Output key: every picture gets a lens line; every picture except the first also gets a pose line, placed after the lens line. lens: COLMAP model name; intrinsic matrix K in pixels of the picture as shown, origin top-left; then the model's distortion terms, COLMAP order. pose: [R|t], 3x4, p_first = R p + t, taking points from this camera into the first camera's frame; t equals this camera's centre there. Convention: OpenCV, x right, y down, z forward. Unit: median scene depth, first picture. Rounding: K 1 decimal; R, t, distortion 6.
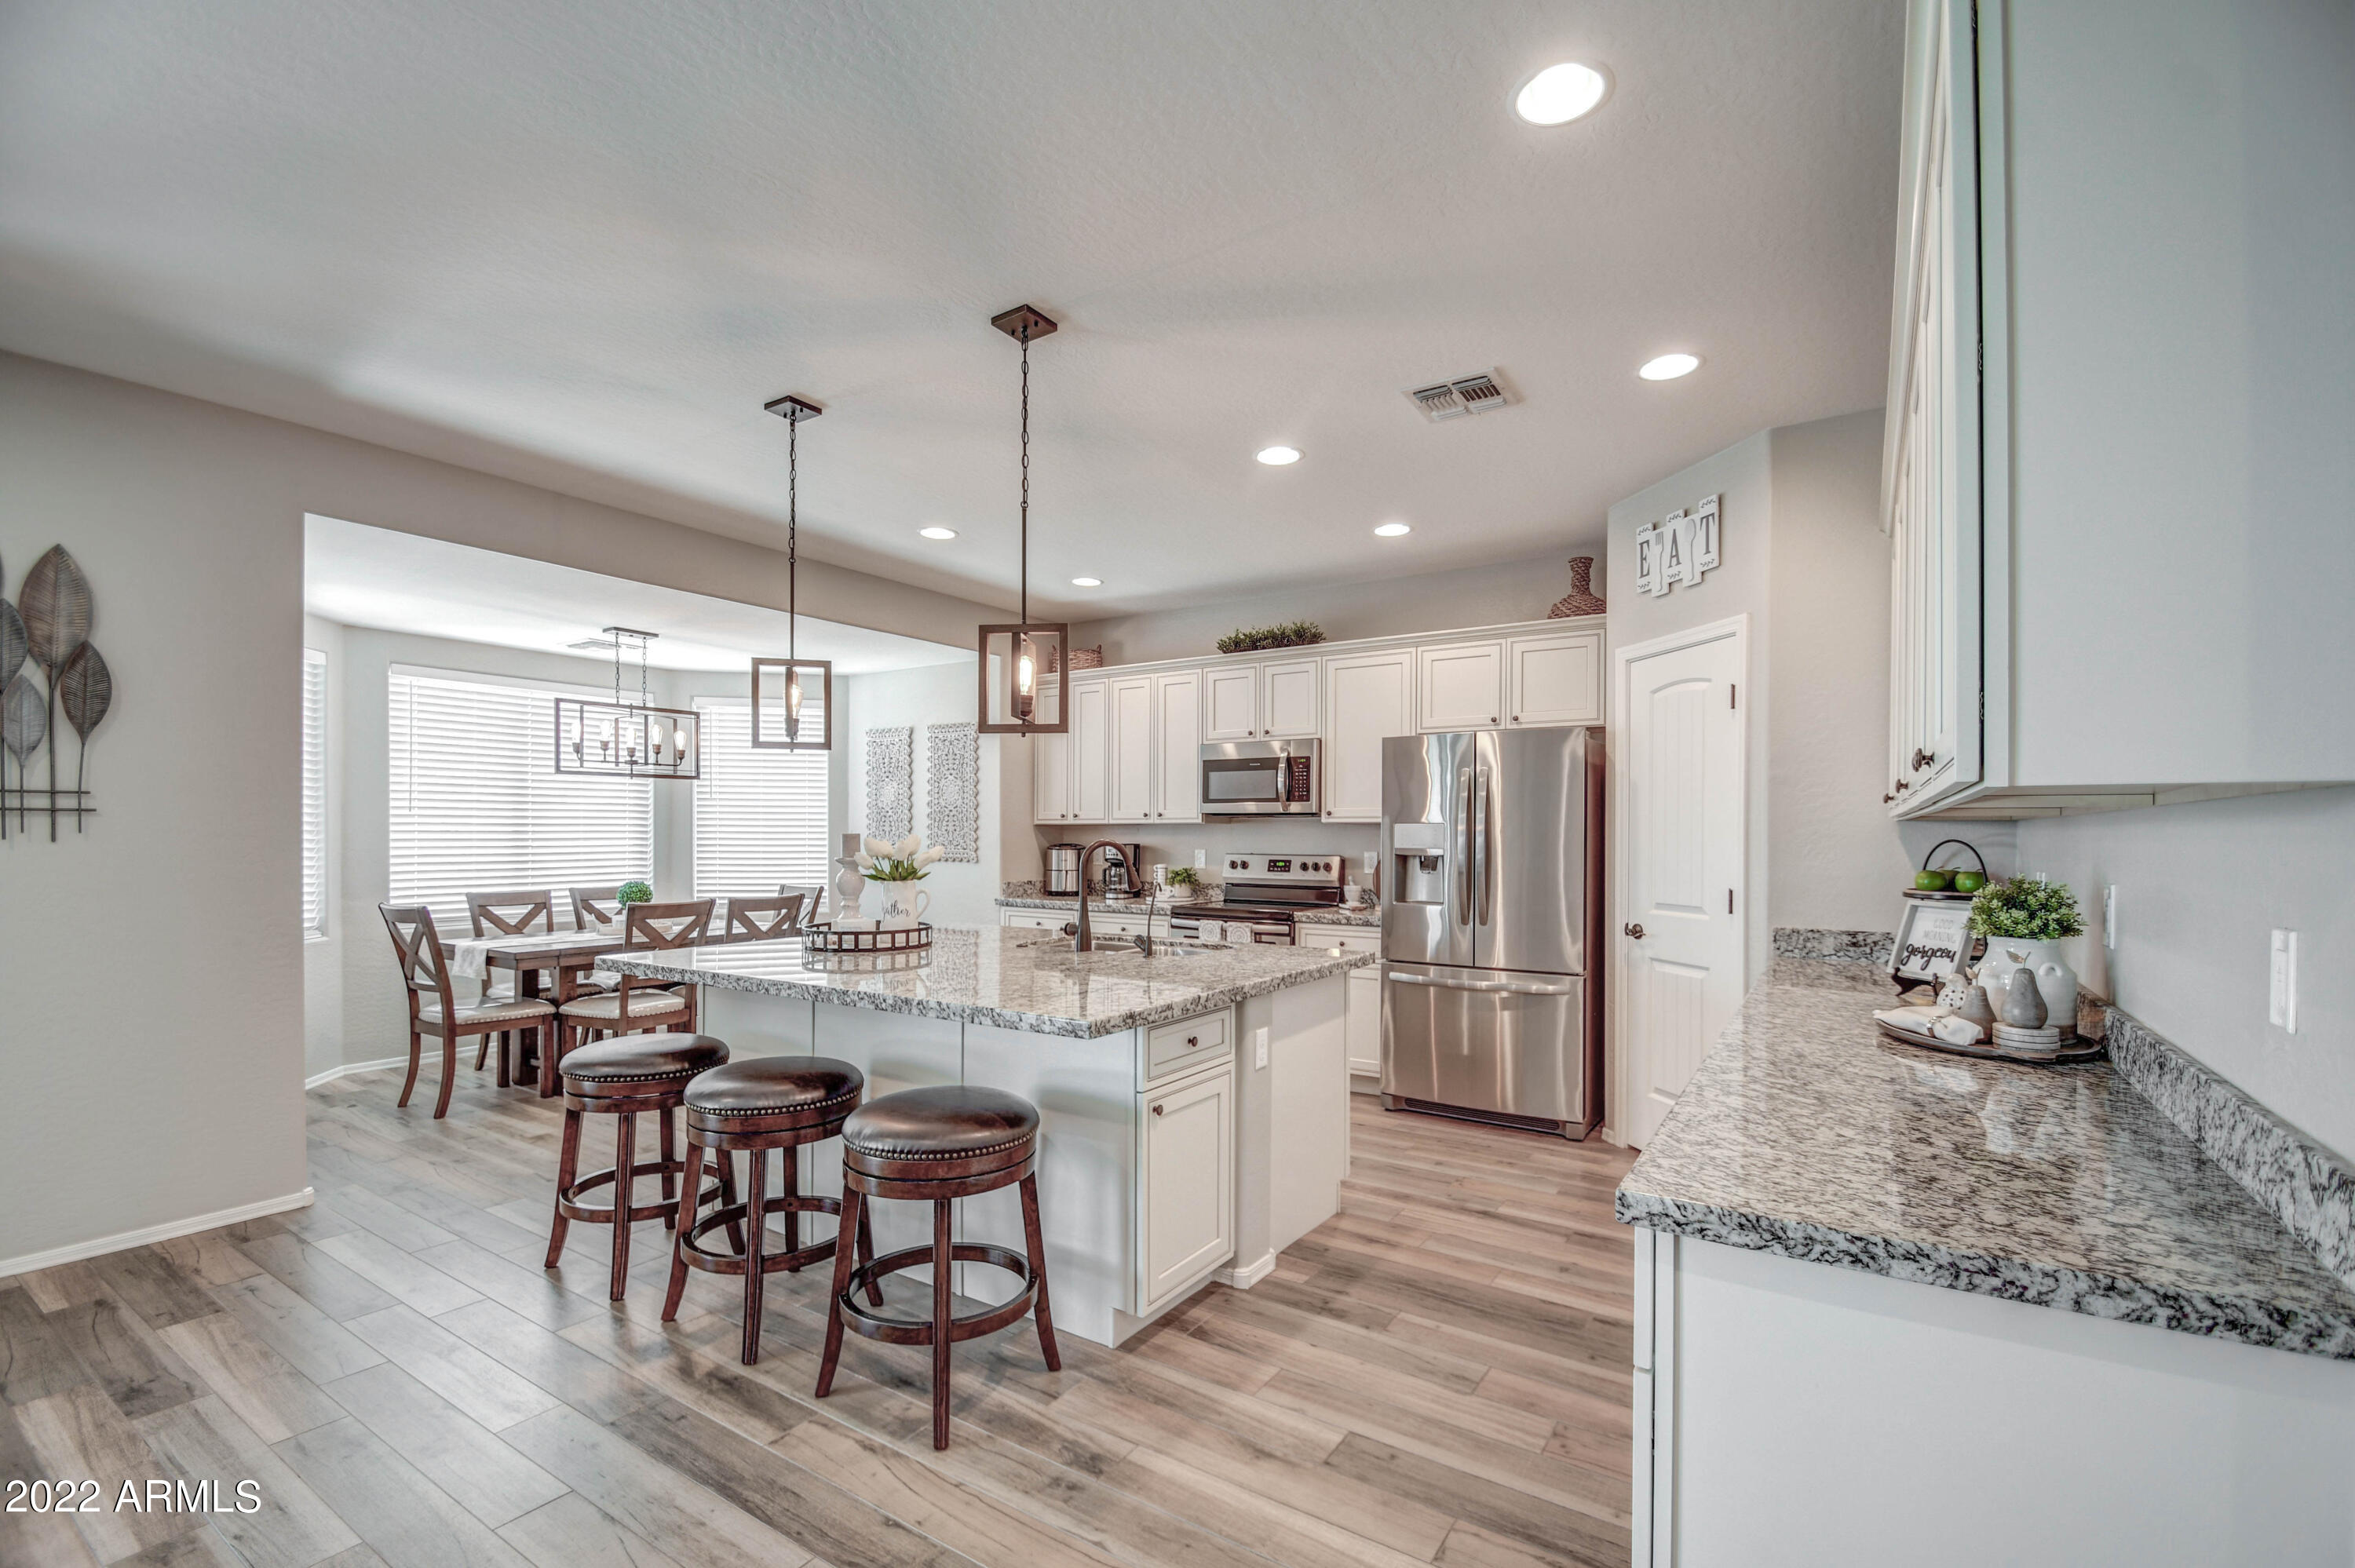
lens RADIAL K [[1038.4, 0, 1174.6], [0, 1038.4, 839.0], [0, 0, 1]] dist [0.015460, -0.012038]
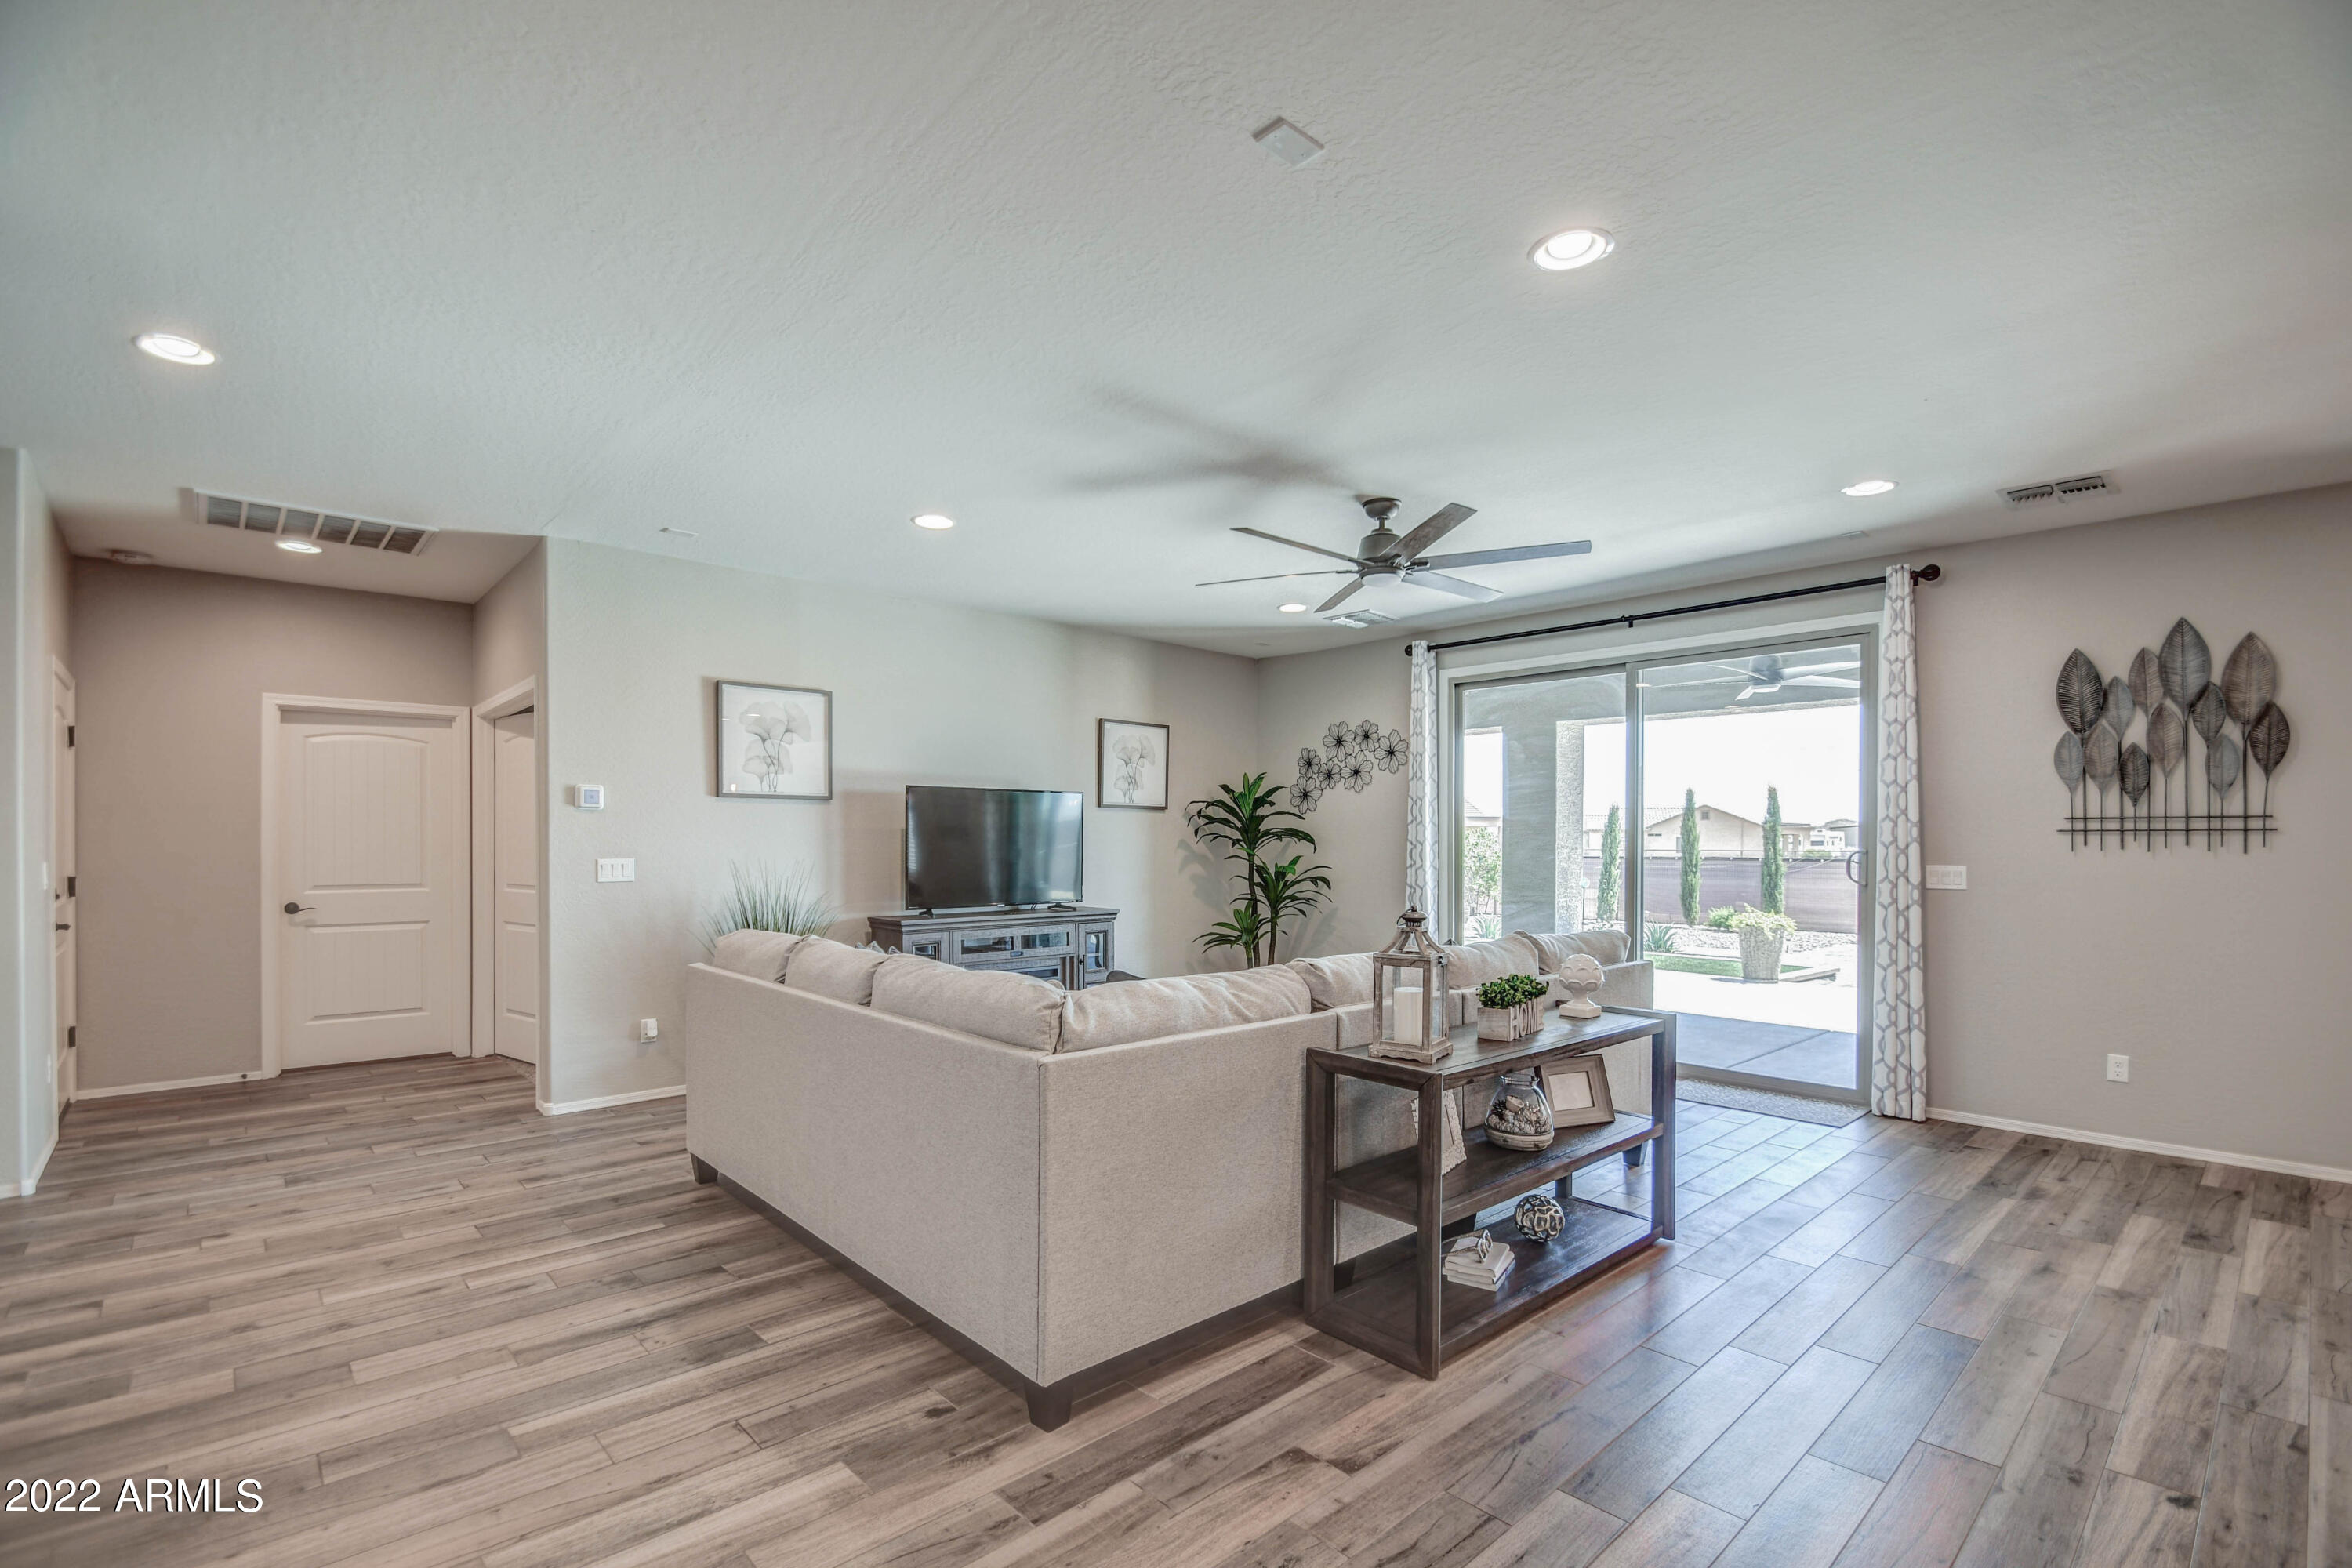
lens RADIAL K [[1037.2, 0, 1173.1], [0, 1037.2, 839.0], [0, 0, 1]] dist [0.015460, -0.012038]
pose [[-0.238691, -0.005555, -0.971080, 0.398691], [-0.013153, 0.999910, -0.002487, 0.003965], [0.971007, 0.012179, -0.238742, -0.021757]]
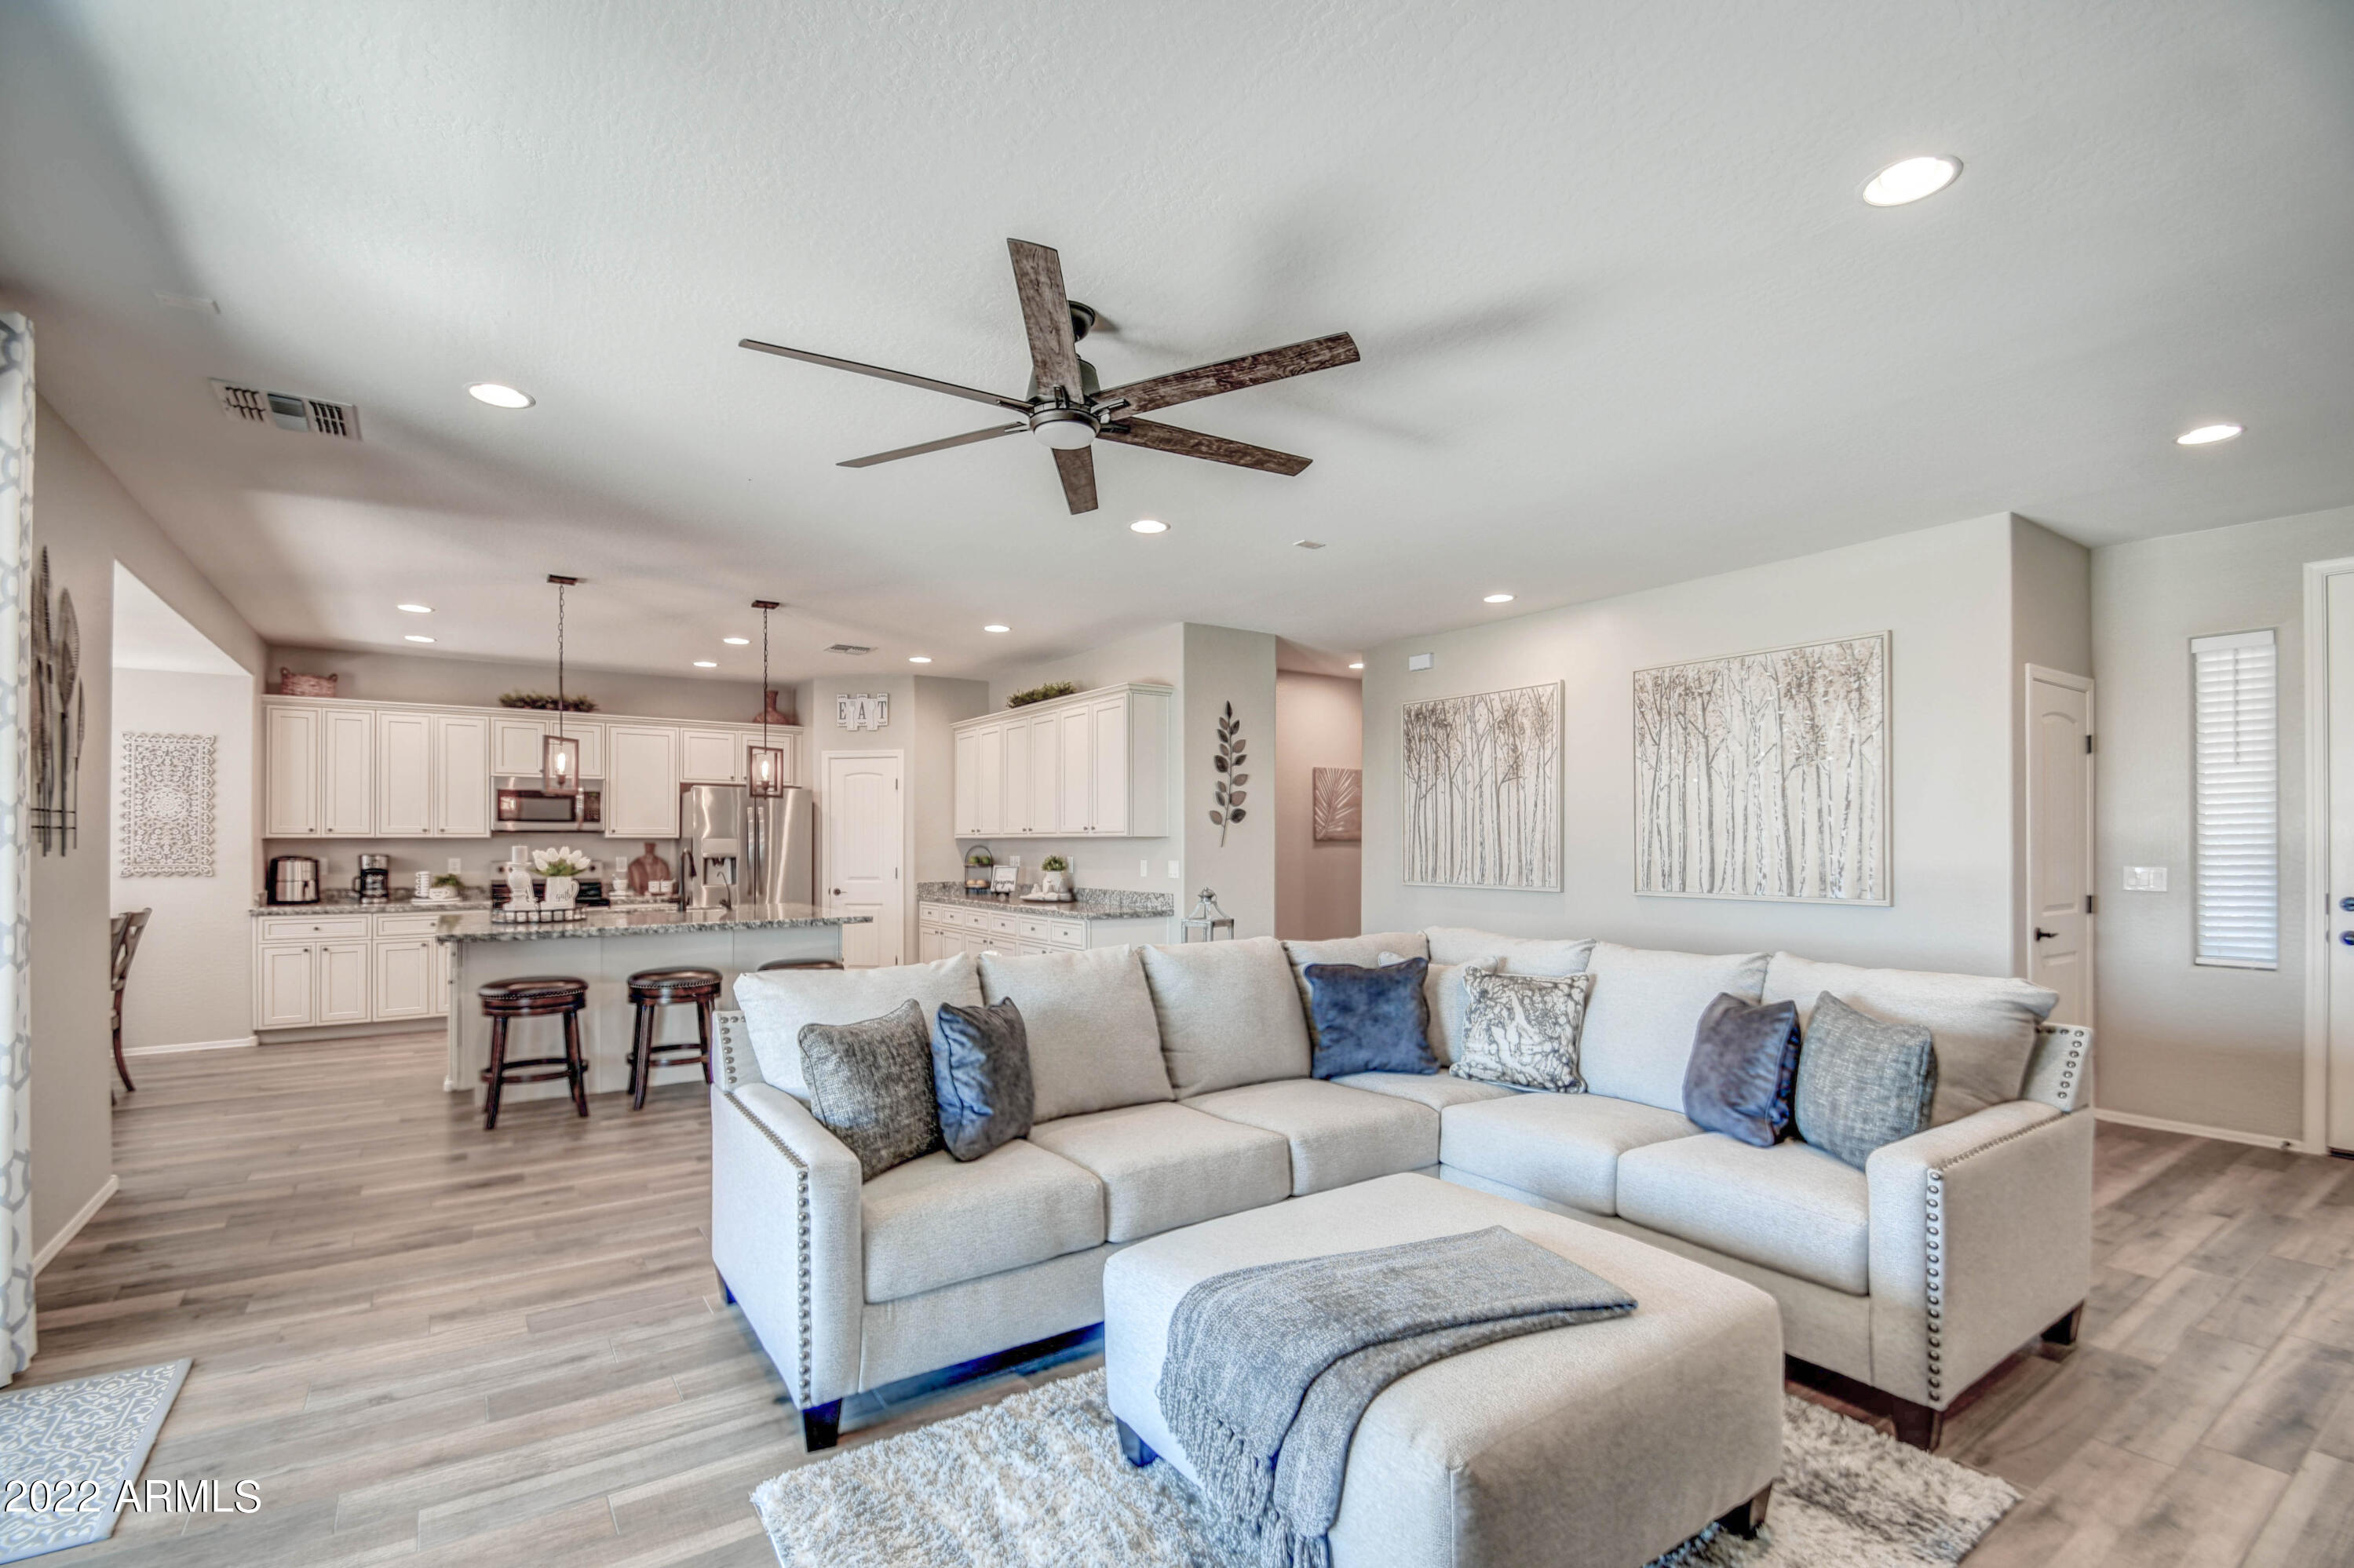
lens RADIAL K [[1038.0, 0, 1174.1], [0, 1038.0, 839.0], [0, 0, 1]] dist [0.015460, -0.012038]
pose [[0.371925, -0.001137, 0.928262, -1.185199], [0.008052, 0.999966, -0.002001, -0.005300], [-0.928228, 0.008219, 0.371921, -0.364510]]
